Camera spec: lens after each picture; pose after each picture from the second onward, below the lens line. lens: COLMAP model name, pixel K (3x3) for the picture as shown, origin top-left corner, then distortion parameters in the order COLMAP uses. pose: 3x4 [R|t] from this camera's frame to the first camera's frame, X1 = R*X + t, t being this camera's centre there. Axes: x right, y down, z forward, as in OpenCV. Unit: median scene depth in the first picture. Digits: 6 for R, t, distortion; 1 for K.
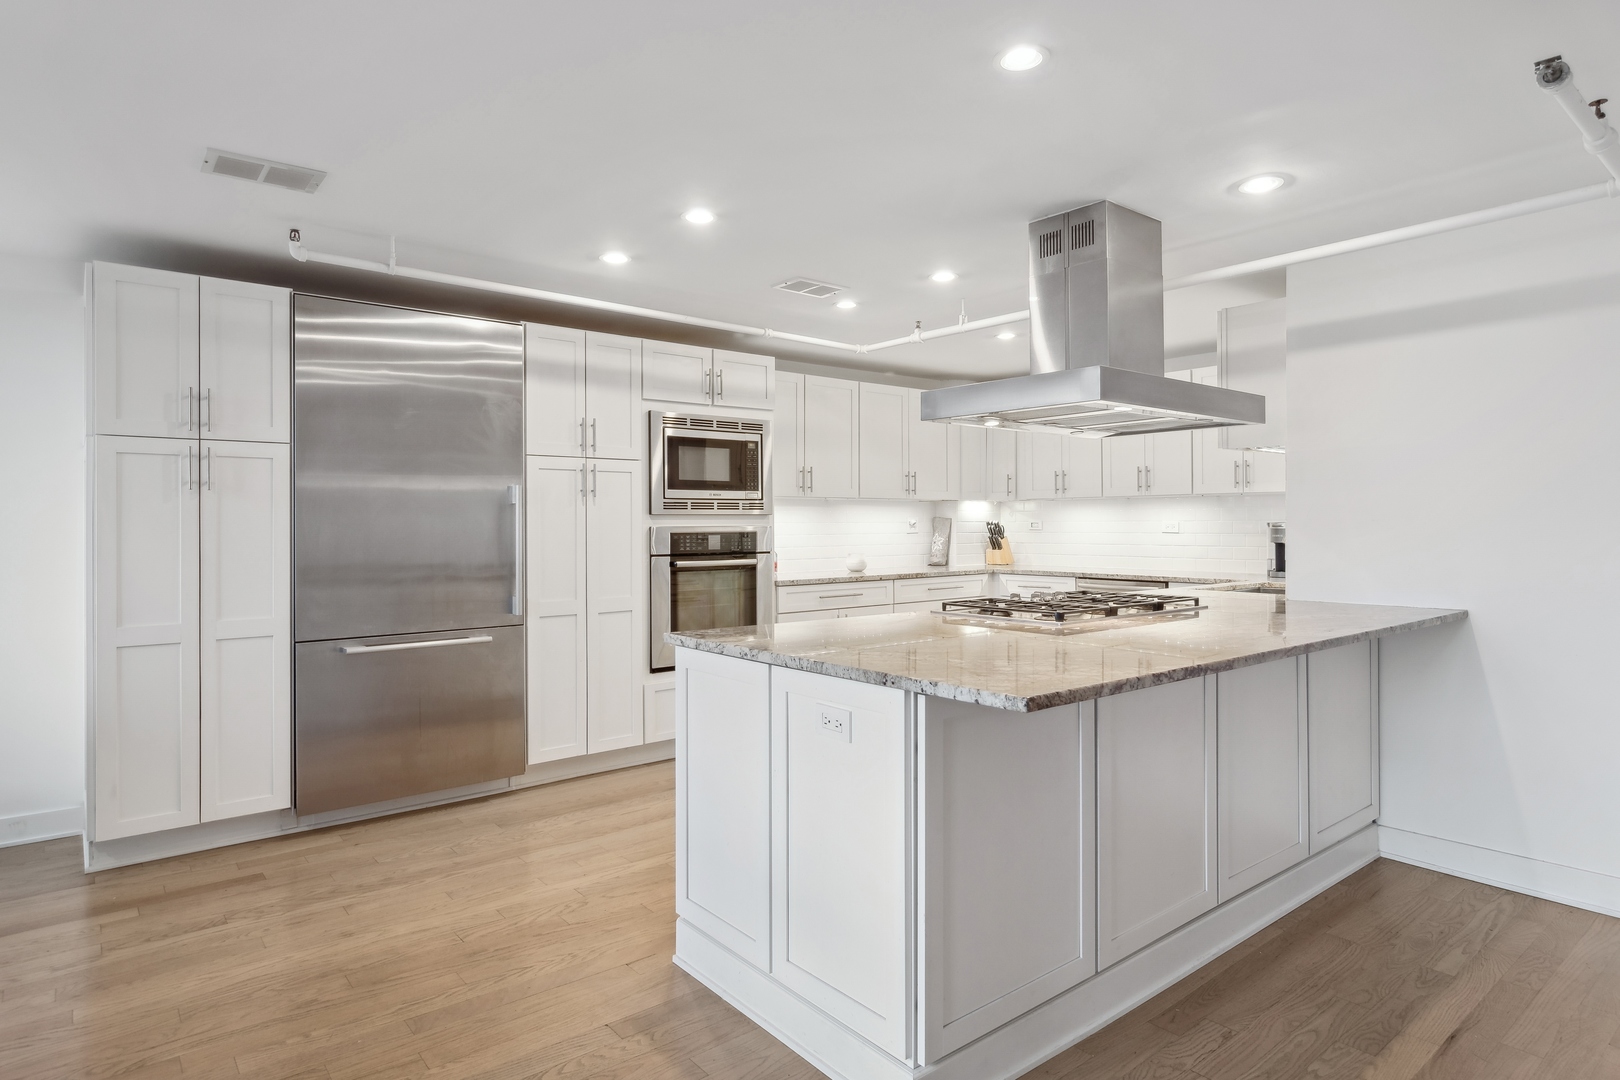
lens RADIAL K [[901.4, 0, 810.6], [0, 901.4, 535.7], [0, 0, 1]] dist [-0.000305, -0.000311]
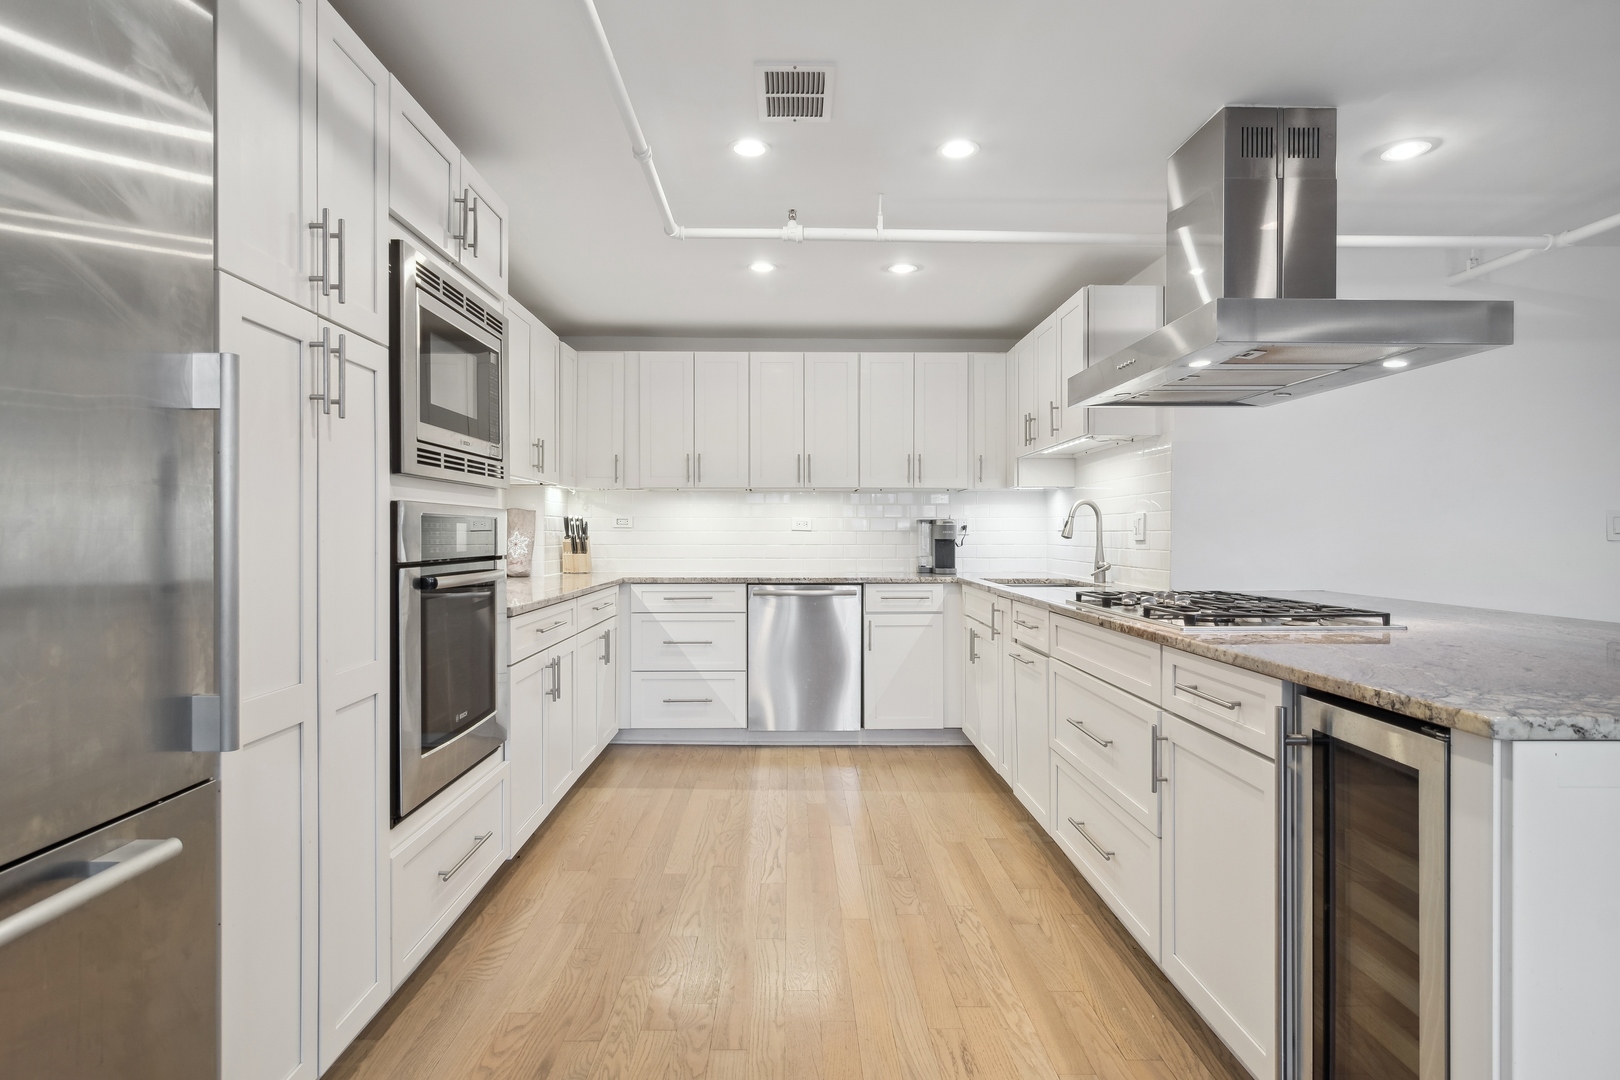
lens RADIAL K [[901.4, 0, 810.6], [0, 901.4, 535.7], [0, 0, 1]] dist [-0.000305, -0.000311]
pose [[0.627088, 0.002530, 0.778944, -0.341864], [0.007736, 0.999925, -0.009475, 0.011626], [-0.778910, 0.011968, 0.627021, 0.485474]]
